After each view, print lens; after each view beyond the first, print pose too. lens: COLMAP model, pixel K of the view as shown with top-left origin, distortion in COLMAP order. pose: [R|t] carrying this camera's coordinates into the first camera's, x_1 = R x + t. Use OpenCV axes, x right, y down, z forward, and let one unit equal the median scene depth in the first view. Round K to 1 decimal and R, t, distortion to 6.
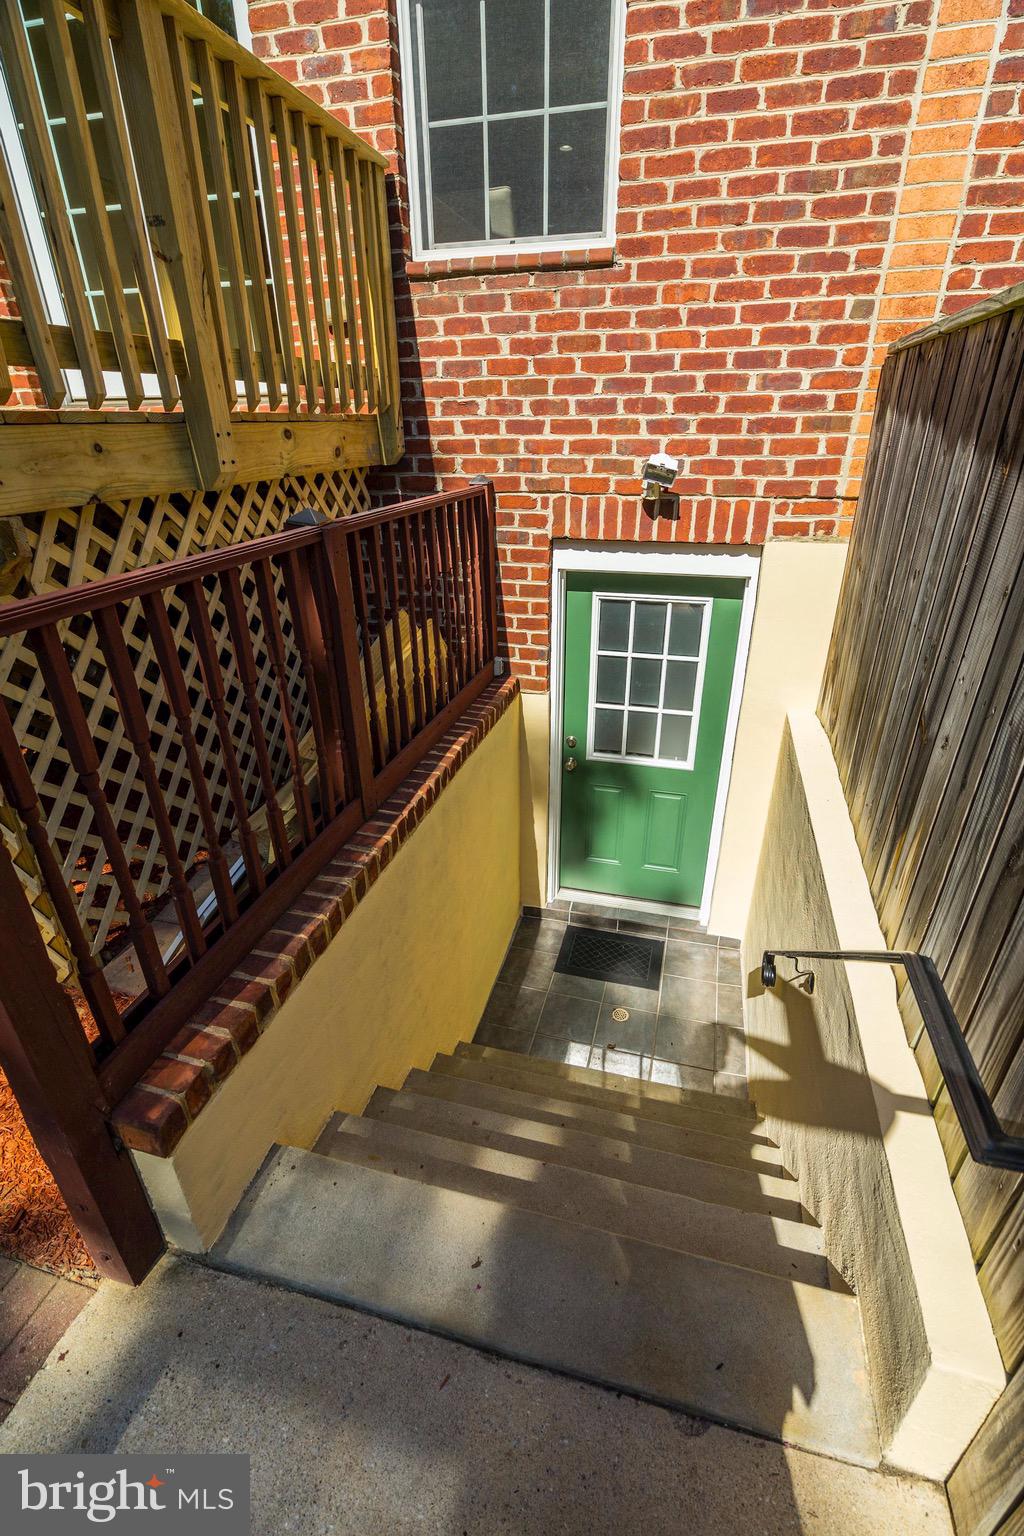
lens RADIAL K [[696.6, 0, 509.0], [0, 696.6, 767.0], [0, 0, 1]] dist [-0.027137, 0.011536]
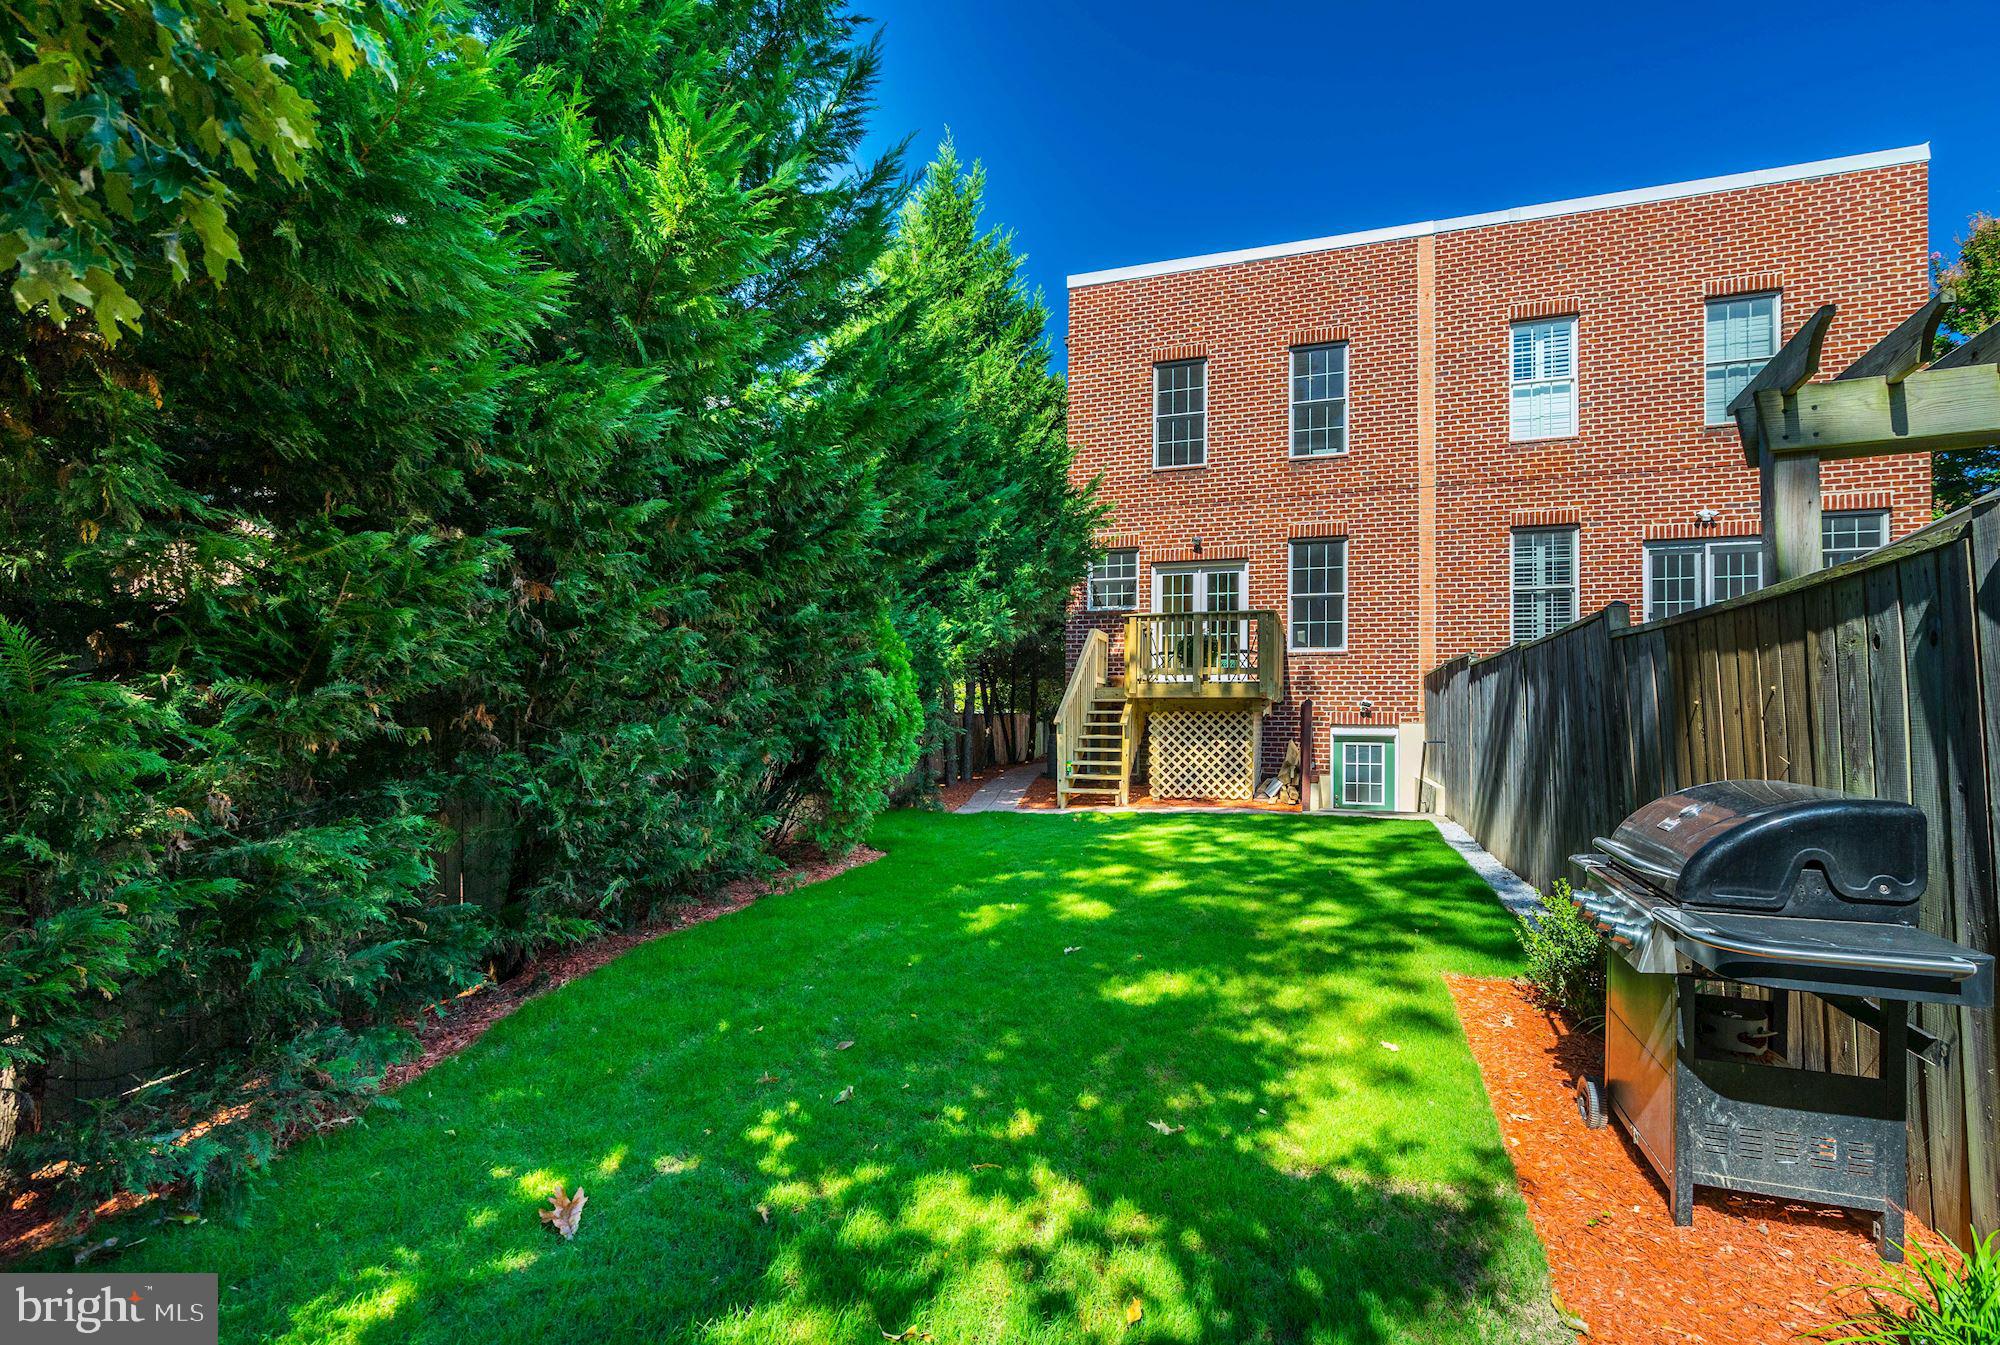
lens RADIAL K [[907.0, 0, 975.8], [0, 907.0, 710.3], [0, 0, 1]] dist [-0.027137, 0.011536]
pose [[0.992667, 0.019241, -0.119336, -1.148209], [-0.071585, 0.889085, -0.452110, 1.739794], [0.097401, 0.457338, 0.883943, -3.102043]]
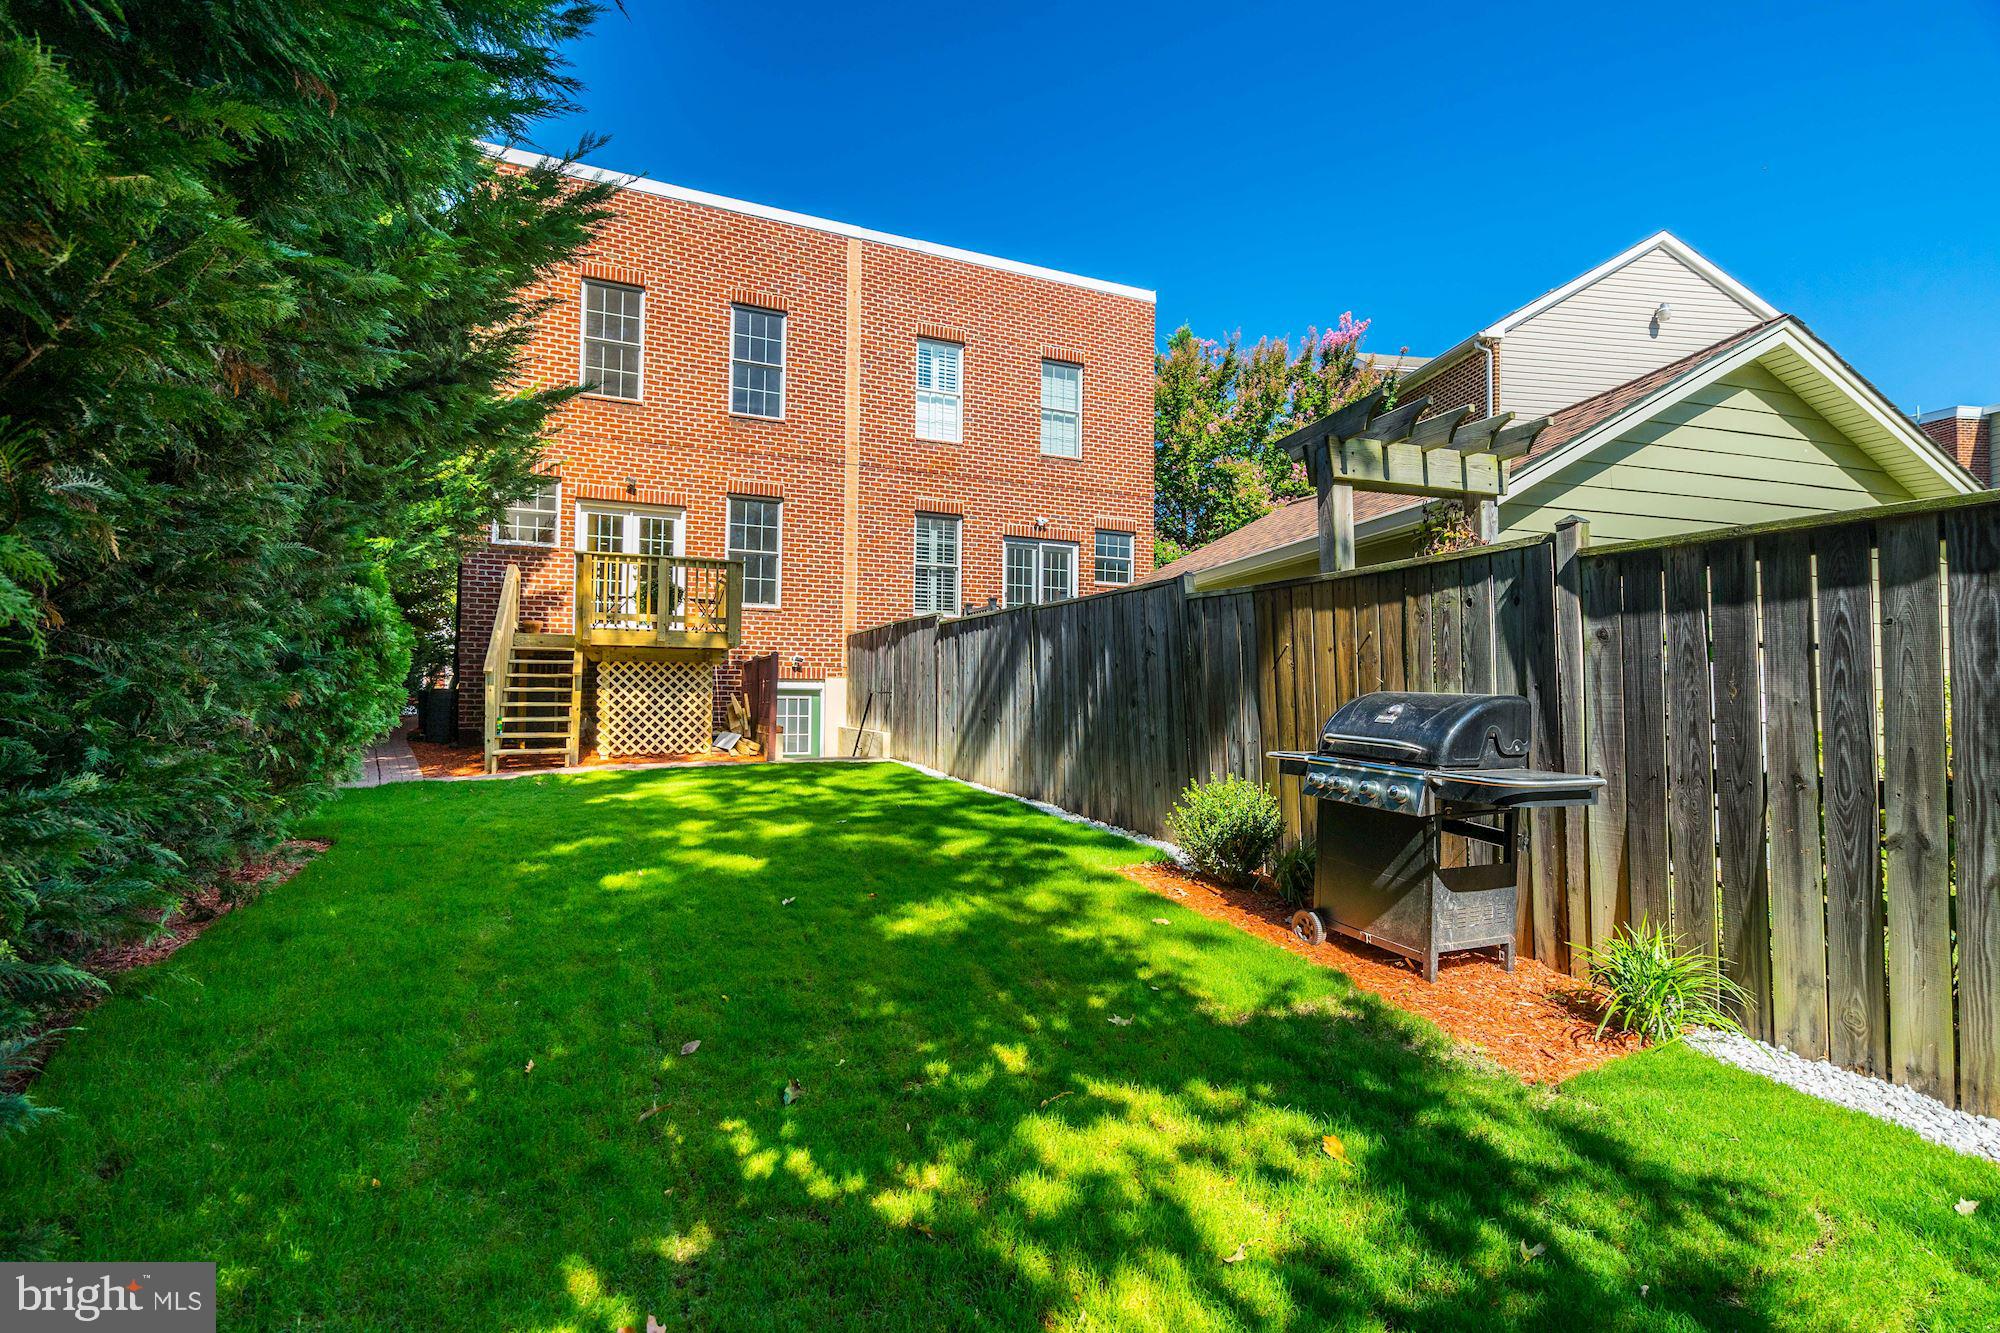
lens RADIAL K [[907.0, 0, 1007.2], [0, 907.0, 670.0], [0, 0, 1]] dist [-0.027137, 0.011536]
pose [[0.804542, 0.036540, 0.592770, -1.680929], [0.244523, 0.889200, -0.386693, 1.703485], [-0.541221, 0.456057, 0.706464, -2.897153]]
